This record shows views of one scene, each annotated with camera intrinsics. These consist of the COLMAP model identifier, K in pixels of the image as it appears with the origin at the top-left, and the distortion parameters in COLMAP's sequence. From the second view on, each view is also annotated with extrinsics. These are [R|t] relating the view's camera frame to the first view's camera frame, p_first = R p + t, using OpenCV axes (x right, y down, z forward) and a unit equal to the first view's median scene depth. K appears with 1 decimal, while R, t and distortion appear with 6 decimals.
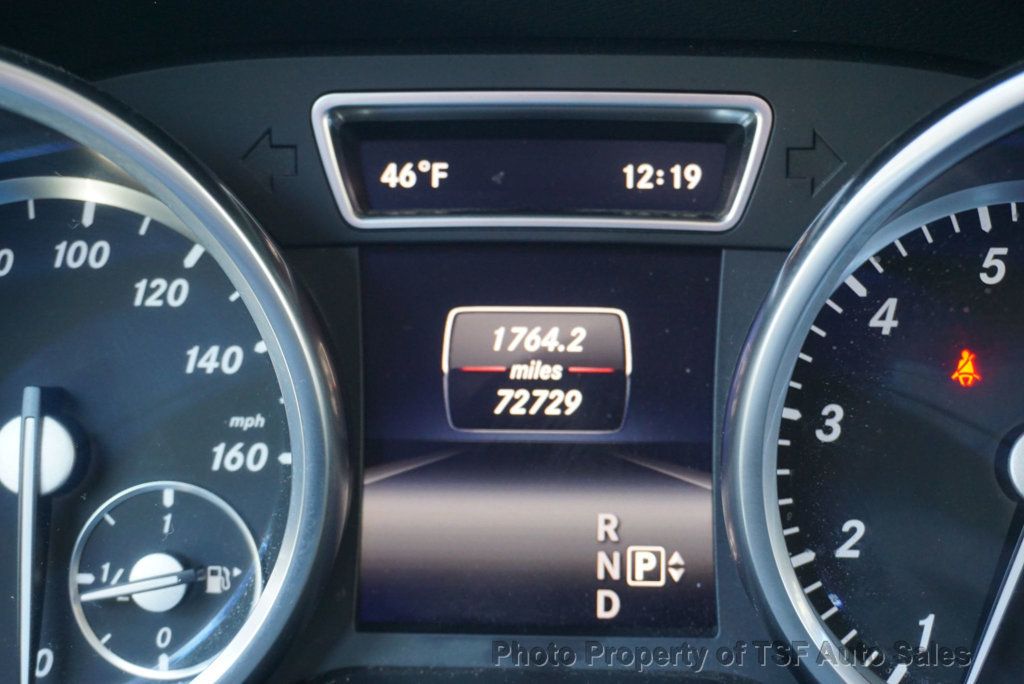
lens RADIAL K [[1667.6, 0, 516.5], [0, 1667.6, 346.4], [0, 0, 1]] dist [-0.027032, 0.000000]
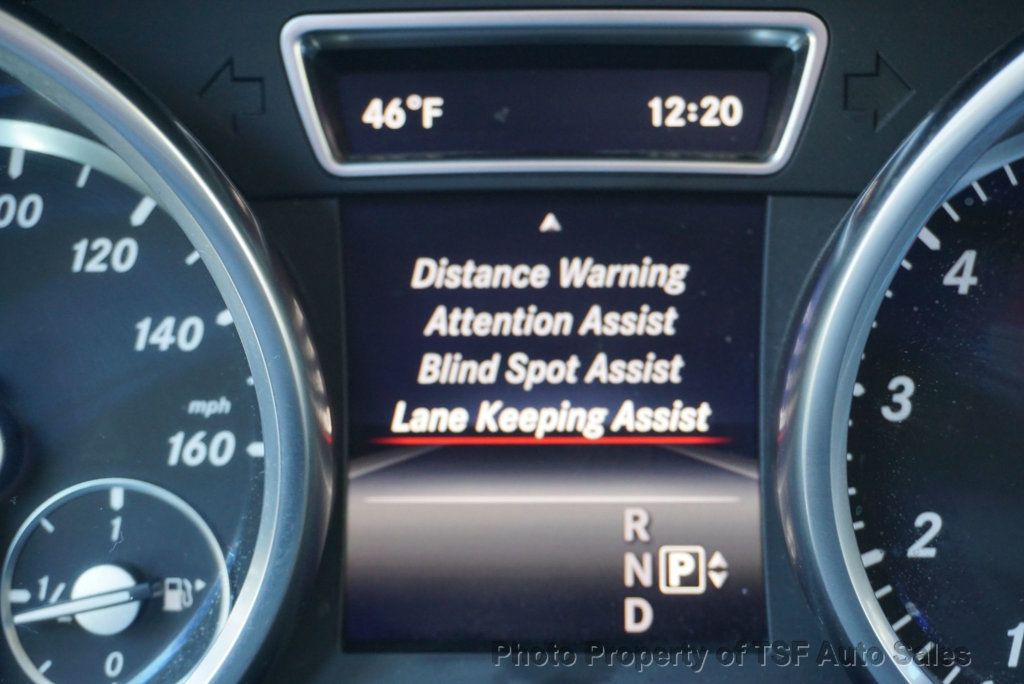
lens RADIAL K [[1667.6, 0, 510.0], [0, 1667.6, 342.1], [0, 0, 1]] dist [-0.027032, 0.000000]
pose [[0.999639, -0.013140, 0.023446, -0.028918], [0.012858, 0.999844, 0.012146, 0.004232], [-0.023602, -0.011840, 0.999651, 0.153934]]
